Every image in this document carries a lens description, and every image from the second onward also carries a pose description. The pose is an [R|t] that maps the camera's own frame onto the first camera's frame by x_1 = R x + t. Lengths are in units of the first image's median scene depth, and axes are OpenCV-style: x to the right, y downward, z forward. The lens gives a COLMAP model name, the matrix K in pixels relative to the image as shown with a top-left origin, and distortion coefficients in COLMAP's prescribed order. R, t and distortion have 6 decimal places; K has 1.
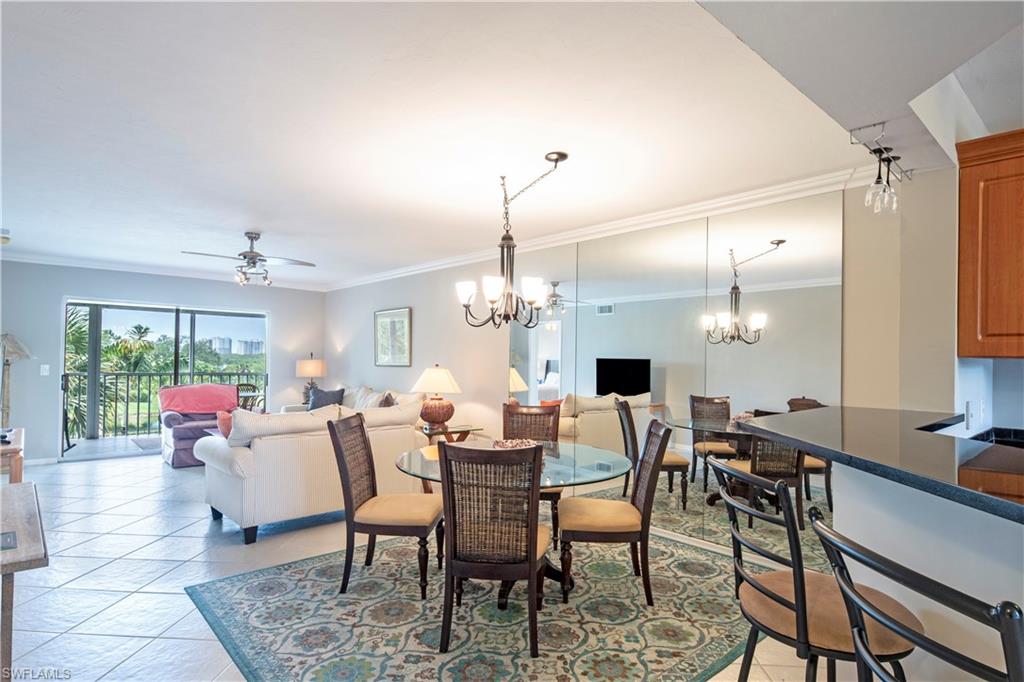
lens RADIAL K [[537.8, 0, 509.3], [0, 537.8, 350.8], [0, 0, 1]] dist [0.000051, -0.000419]
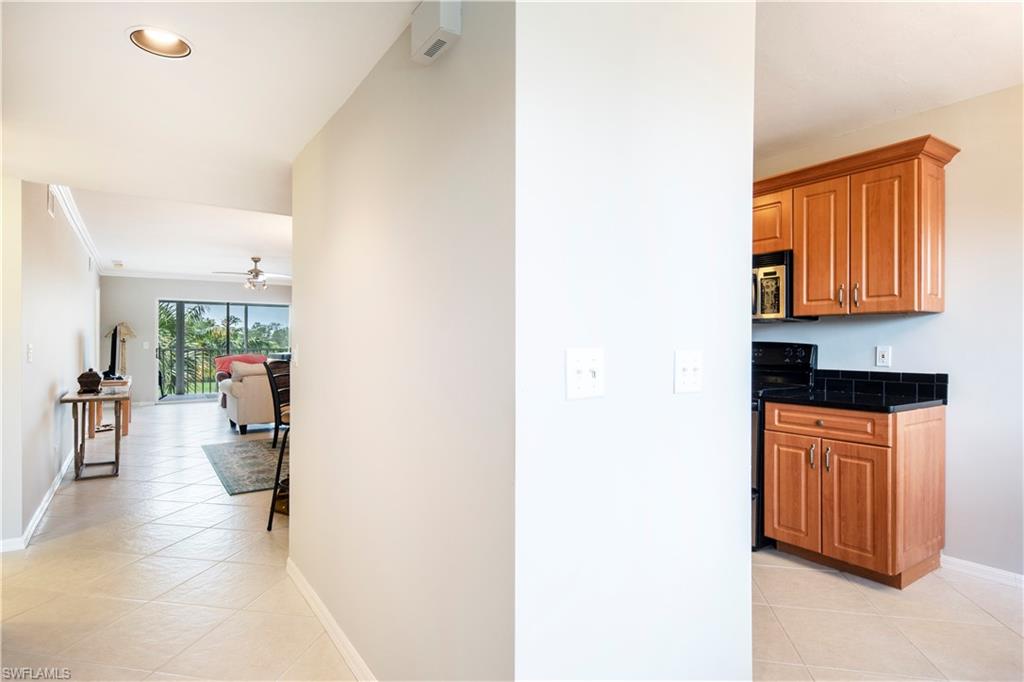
lens RADIAL K [[538.2, 0, 509.4], [0, 538.2, 336.7], [0, 0, 1]] dist [0.004073, 0.000126]
pose [[0.990130, -0.015213, -0.139327, 0.407315], [0.016216, 0.999850, 0.006067, 0.018938], [0.139214, -0.008266, 0.990228, -0.412921]]
